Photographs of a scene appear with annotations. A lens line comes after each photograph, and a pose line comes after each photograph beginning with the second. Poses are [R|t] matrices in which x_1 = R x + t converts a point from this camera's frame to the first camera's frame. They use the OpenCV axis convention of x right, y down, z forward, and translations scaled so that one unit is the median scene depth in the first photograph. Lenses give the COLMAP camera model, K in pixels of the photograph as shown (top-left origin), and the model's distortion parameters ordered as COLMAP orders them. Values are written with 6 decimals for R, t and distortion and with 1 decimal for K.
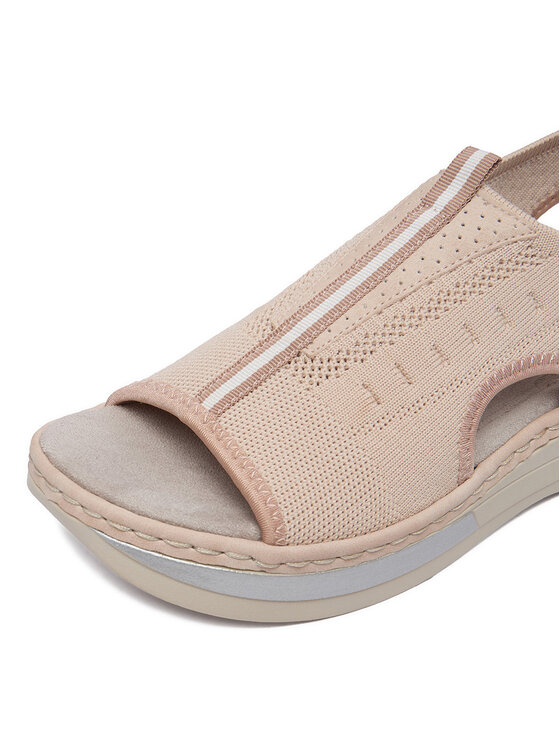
lens RADIAL K [[694.5, 0, 280.8], [0, 694.5, 372.7], [0, 0, 1]] dist [-0.007238, 0.000000]
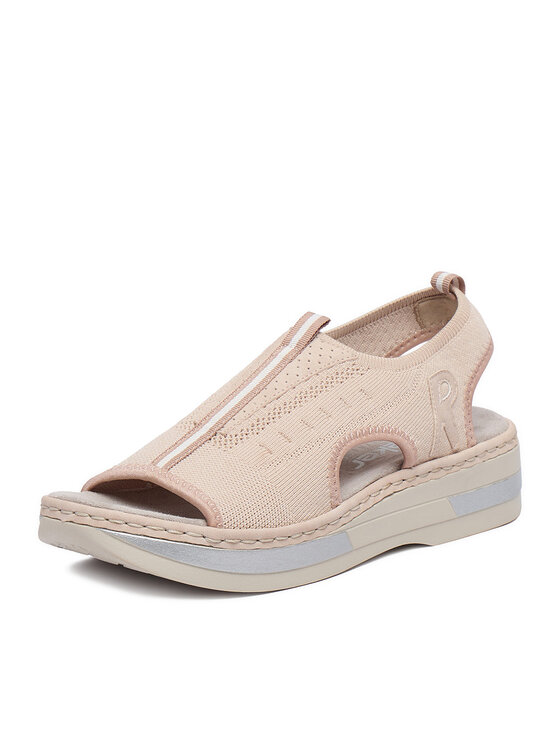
lens RADIAL K [[1387.4, 0, 279.9], [0, 1387.4, 373.1], [0, 0, 1]] dist [0.030303, 0.000000]
pose [[0.983415, -0.065313, 0.169200, -0.337895], [0.136057, 0.882548, -0.450107, 1.230970], [-0.119929, 0.465663, 0.876798, -1.725398]]
